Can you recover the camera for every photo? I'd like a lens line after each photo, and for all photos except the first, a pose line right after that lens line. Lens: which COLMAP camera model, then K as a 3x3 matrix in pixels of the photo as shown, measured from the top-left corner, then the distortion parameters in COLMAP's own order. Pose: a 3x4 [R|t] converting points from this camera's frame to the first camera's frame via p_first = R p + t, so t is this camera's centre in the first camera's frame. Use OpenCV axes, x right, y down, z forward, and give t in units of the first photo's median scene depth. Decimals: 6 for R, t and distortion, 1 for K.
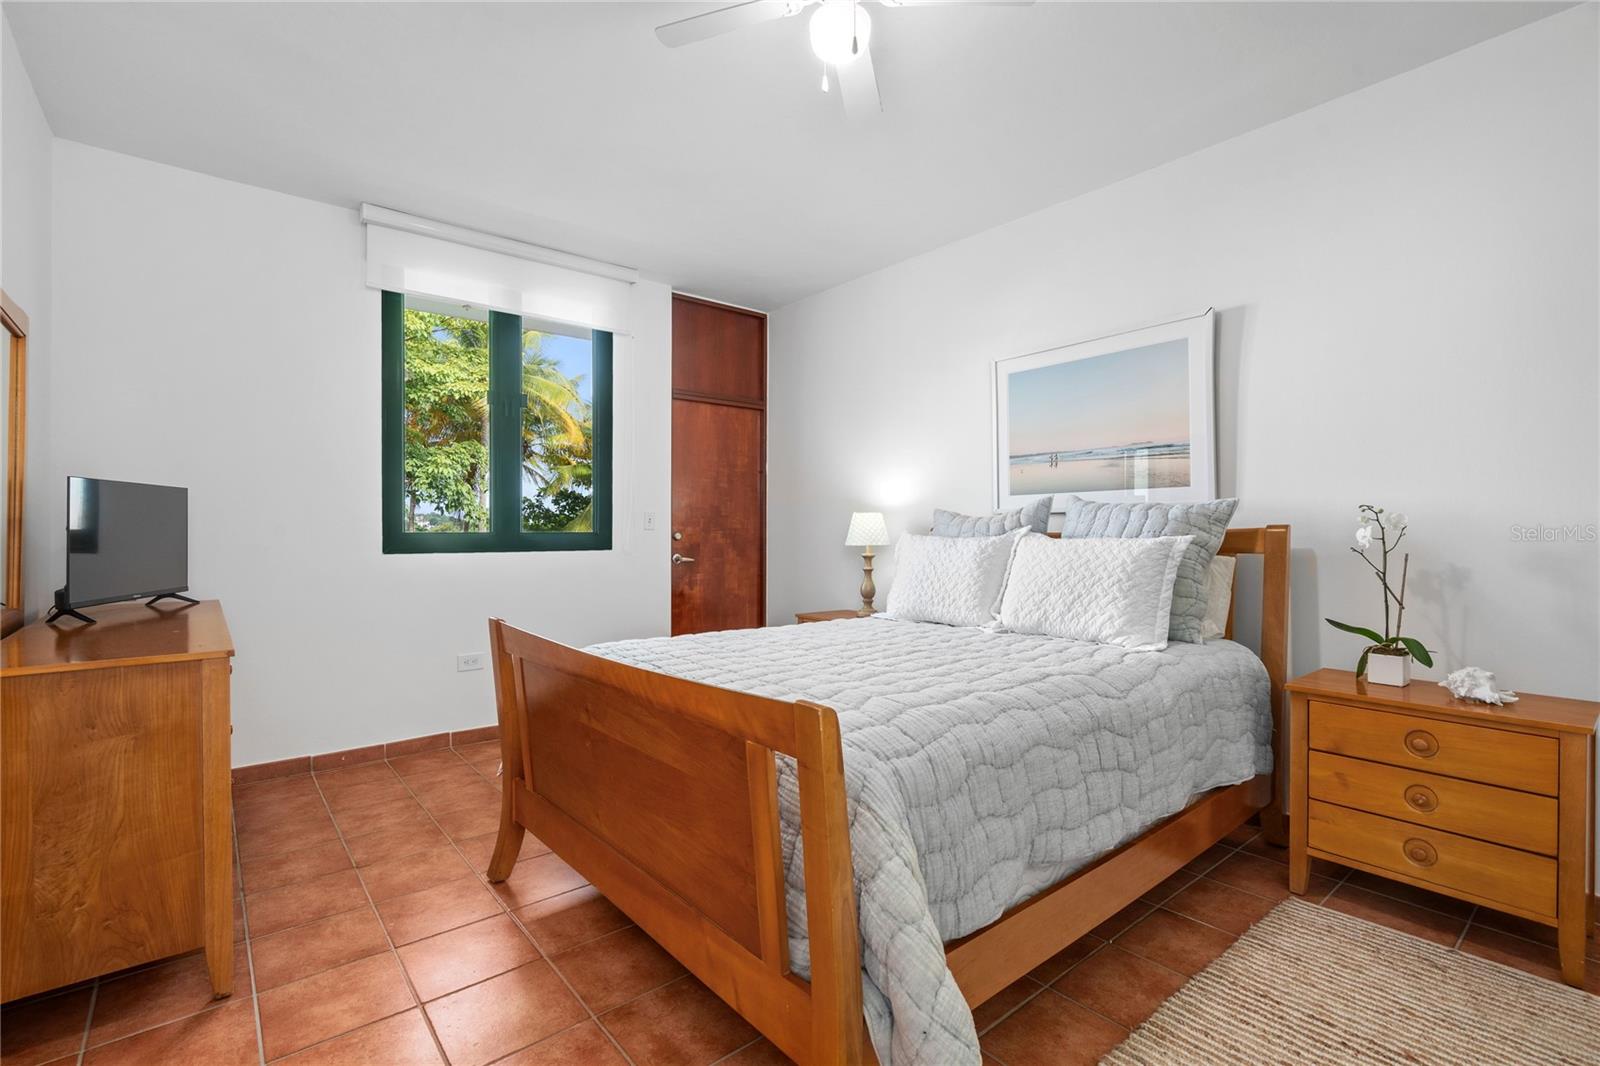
lens RADIAL K [[736.5, 0, 810.0], [0, 736.5, 526.3], [0, 0, 1]] dist [-0.003103, 0.001893]
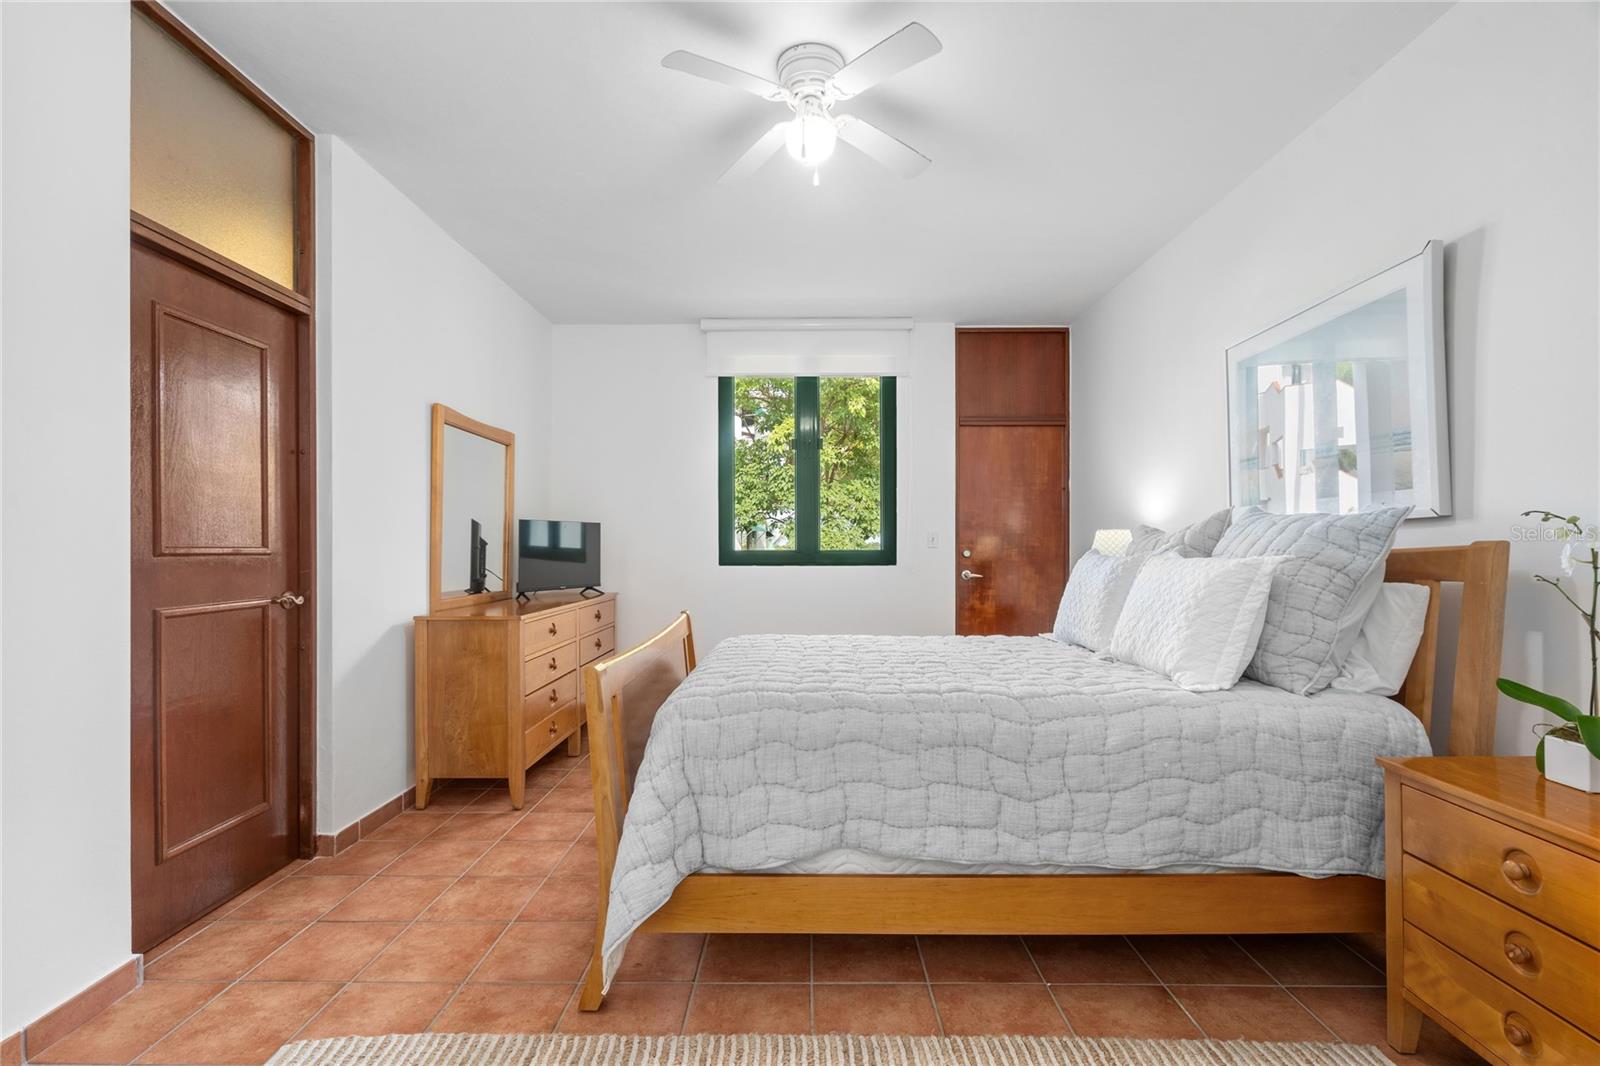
lens RADIAL K [[736.5, 0, 805.9], [0, 736.5, 537.8], [0, 0, 1]] dist [-0.003103, 0.001893]
pose [[0.761843, -0.009208, -0.647696, 0.593381], [0.004574, 0.999951, -0.008836, -0.002057], [0.647745, 0.003769, 0.761848, 0.055825]]
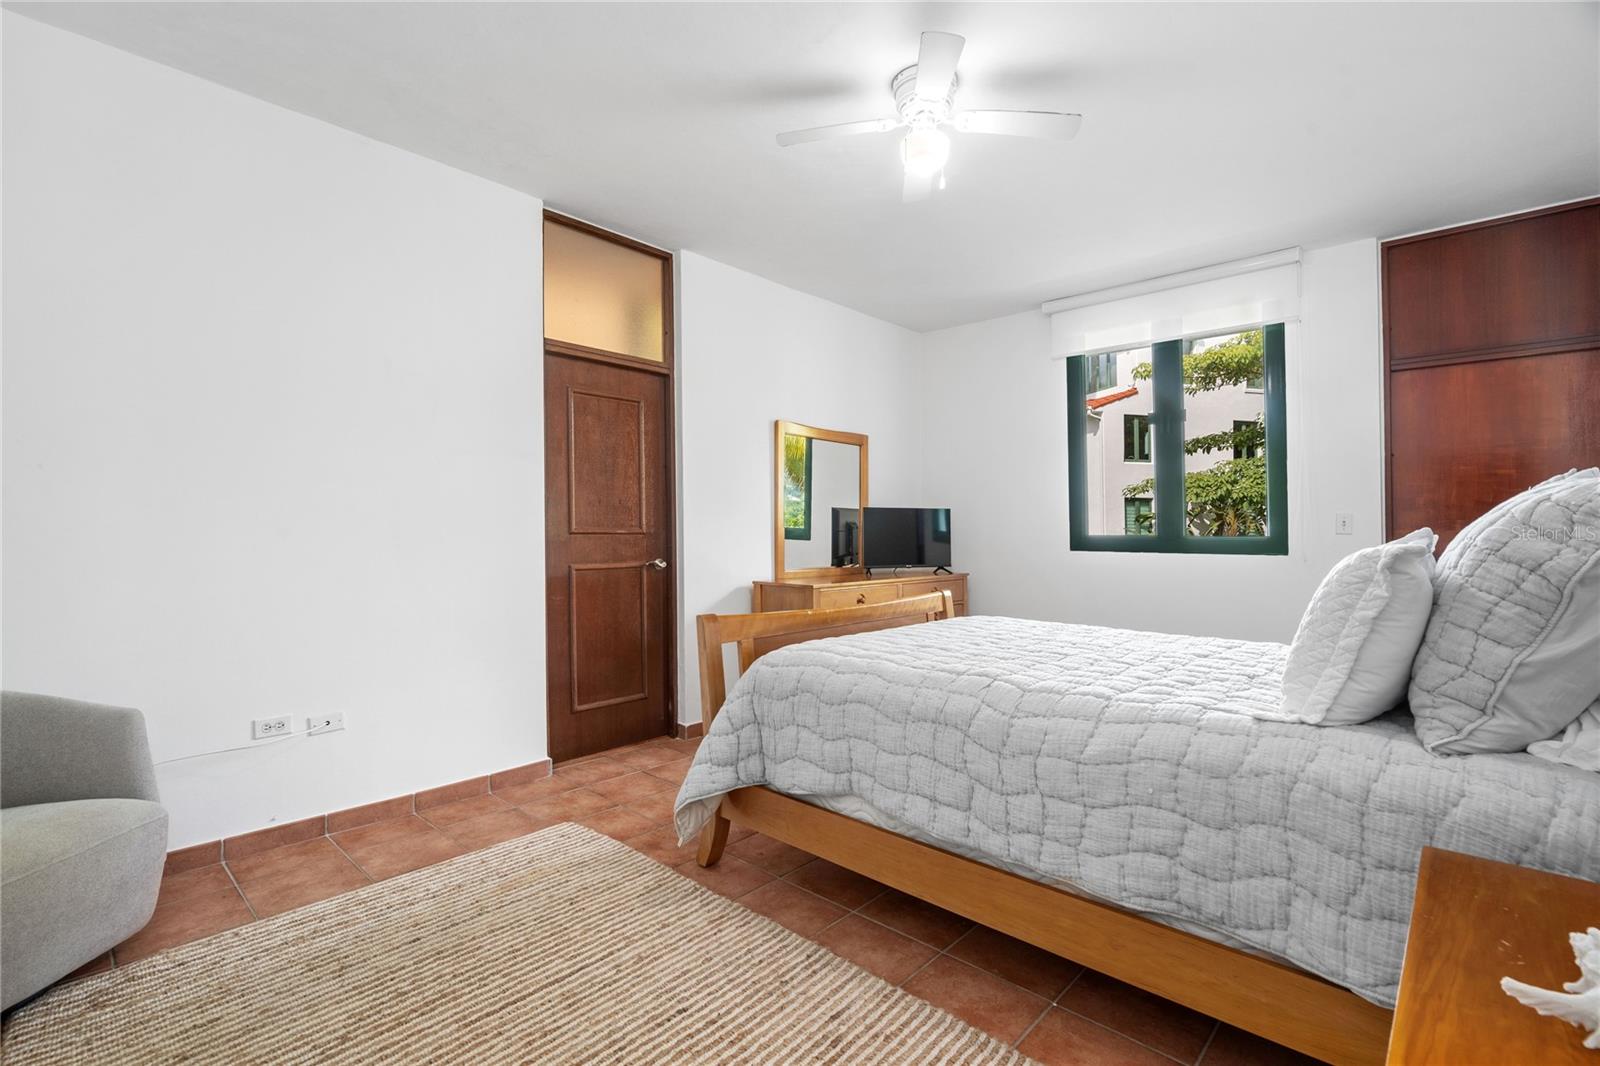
lens RADIAL K [[736.5, 0, 798.2], [0, 736.5, 525.5], [0, 0, 1]] dist [-0.003103, 0.001893]
pose [[0.117397, -0.007011, -0.993060, 0.938567], [-0.000008, 0.999975, -0.007061, 0.001323], [0.993085, 0.000837, 0.117394, 0.449438]]
